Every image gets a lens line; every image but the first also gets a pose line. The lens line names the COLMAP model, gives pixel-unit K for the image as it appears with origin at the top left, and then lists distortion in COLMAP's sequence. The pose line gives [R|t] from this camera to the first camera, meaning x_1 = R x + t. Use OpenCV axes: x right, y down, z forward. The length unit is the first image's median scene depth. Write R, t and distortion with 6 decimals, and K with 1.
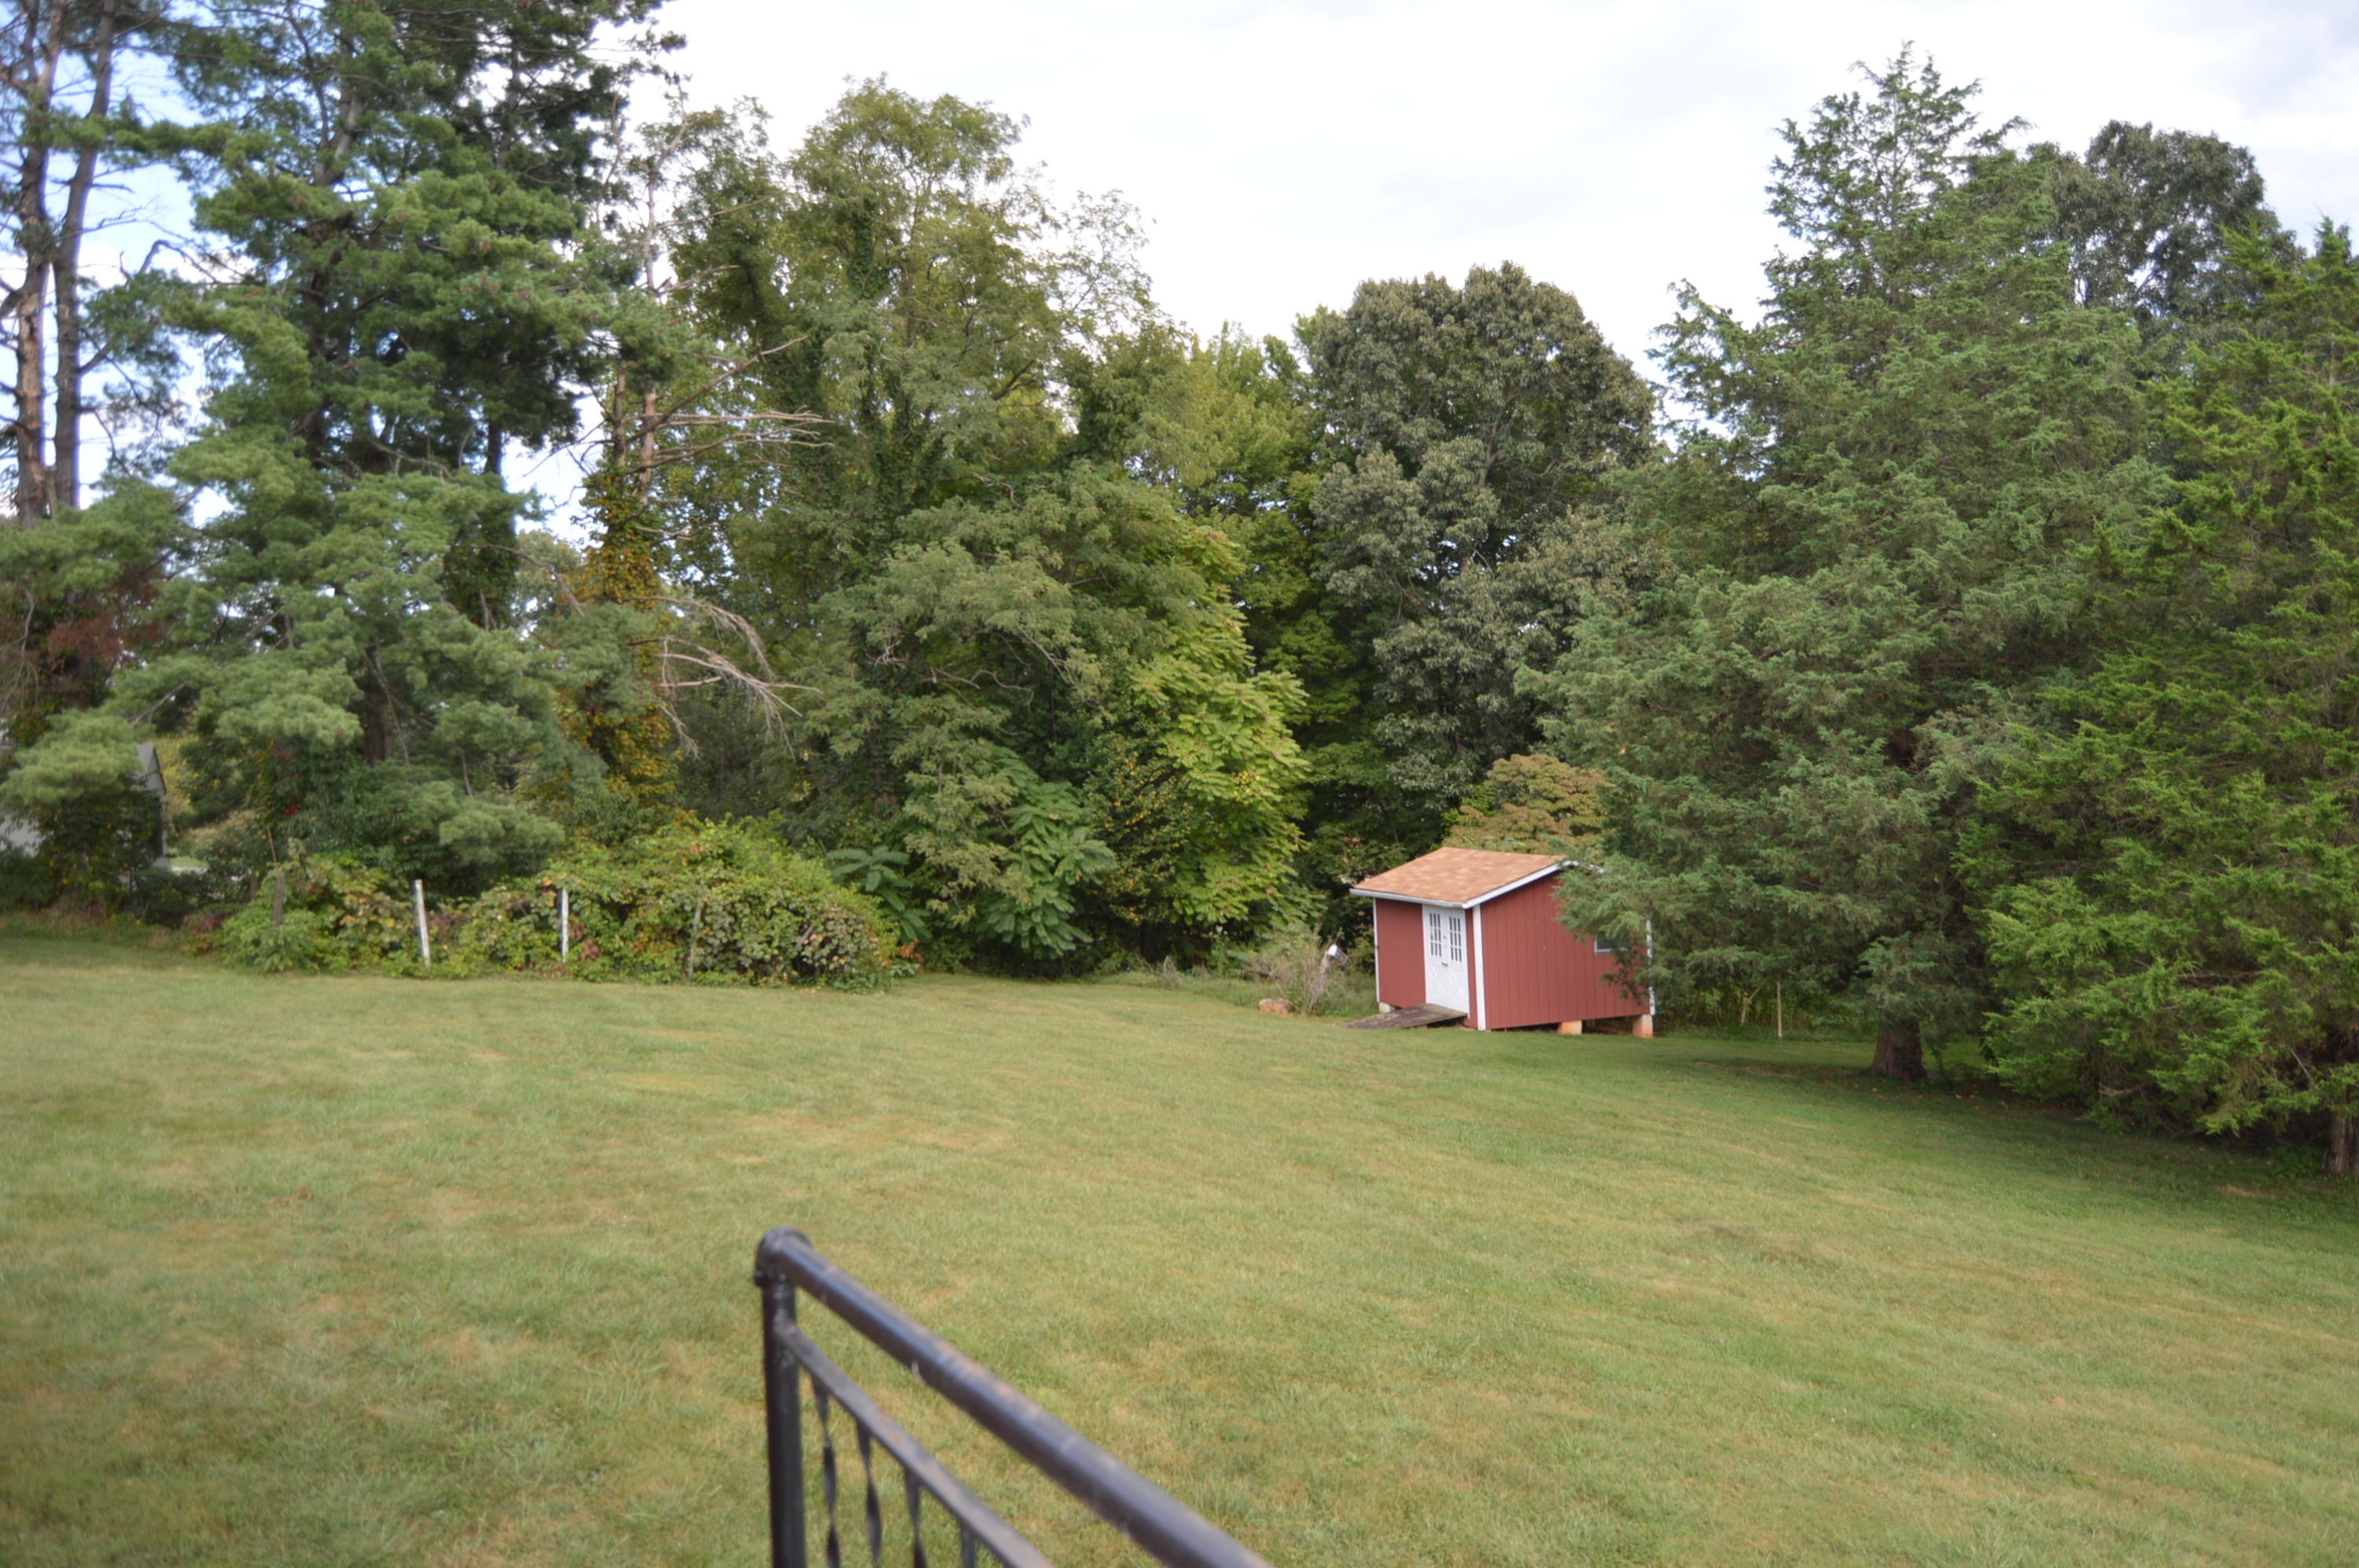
lens RADIAL K [[1884.8, 0, 1179.5], [0, 1884.8, 784.0], [0, 0, 1]] dist [-0.006192, 0.008784]
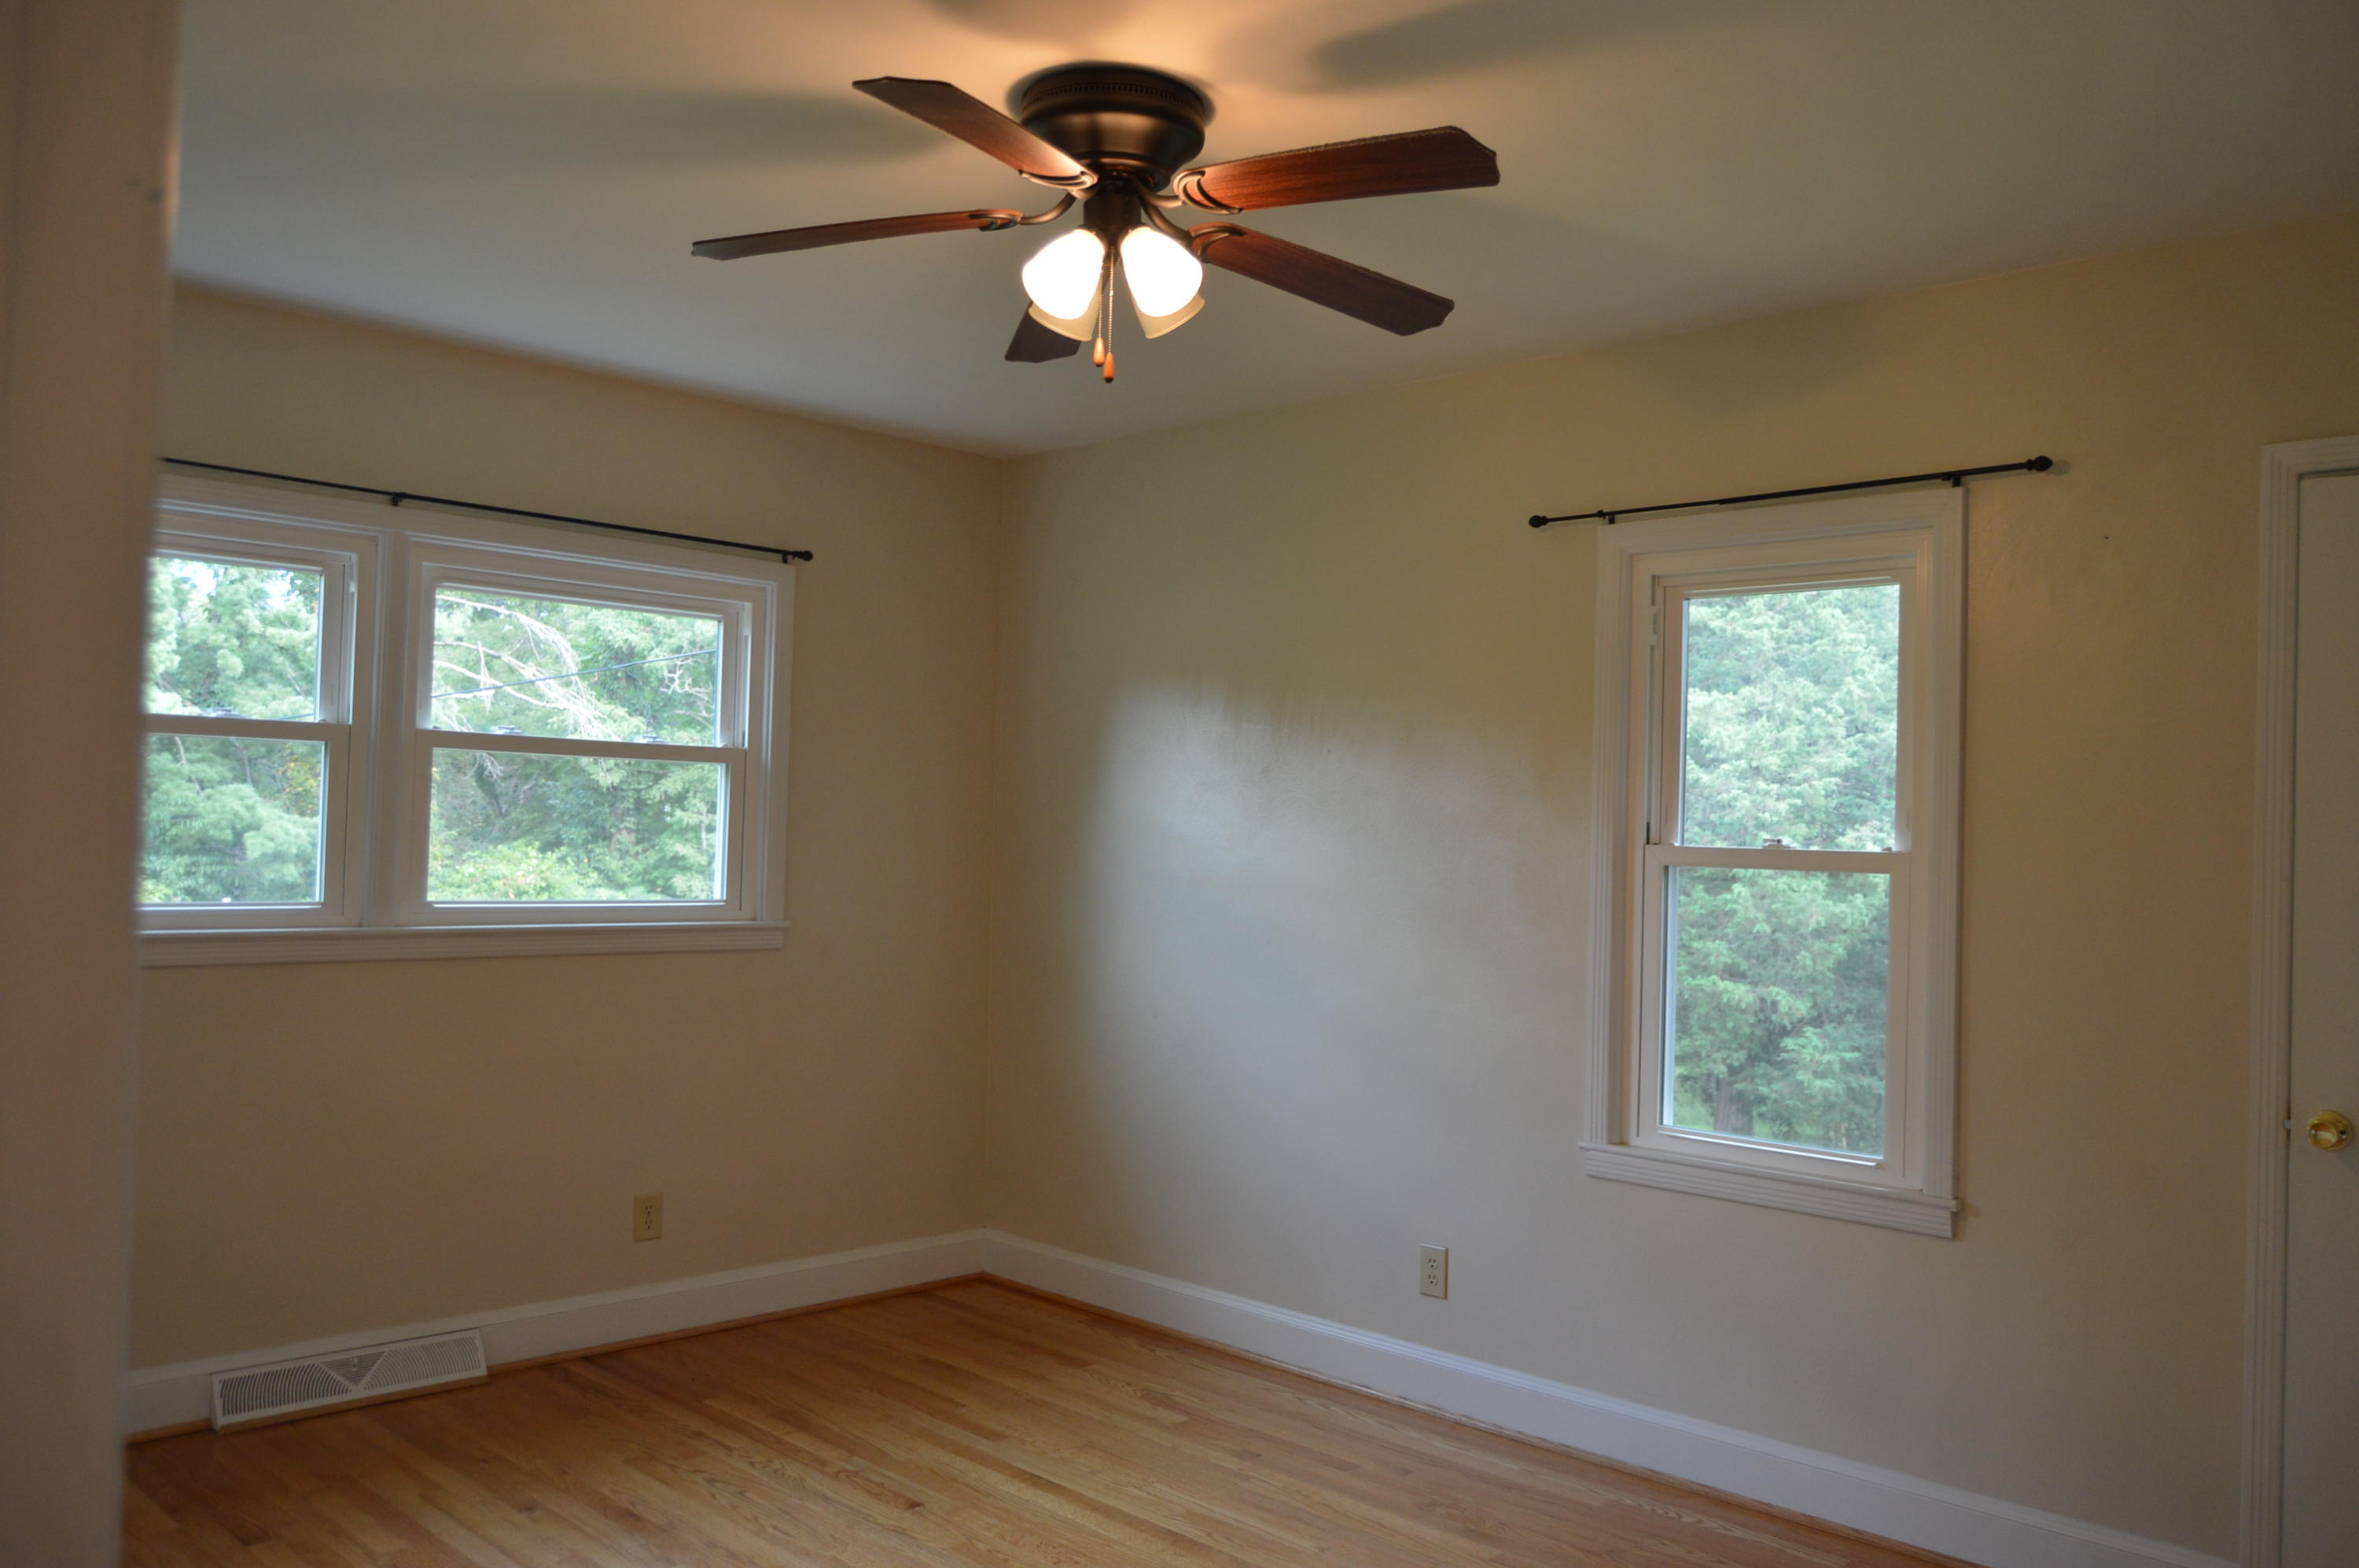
lens RADIAL K [[1884.8, 0, 1179.5], [0, 1884.8, 784.0], [0, 0, 1]] dist [-0.006192, 0.008784]
pose [[0.953116, 0.074337, 0.293333, -0.301683], [-0.063649, 0.996920, -0.045827, 0.013112], [-0.295836, 0.025008, 0.954911, 0.058392]]
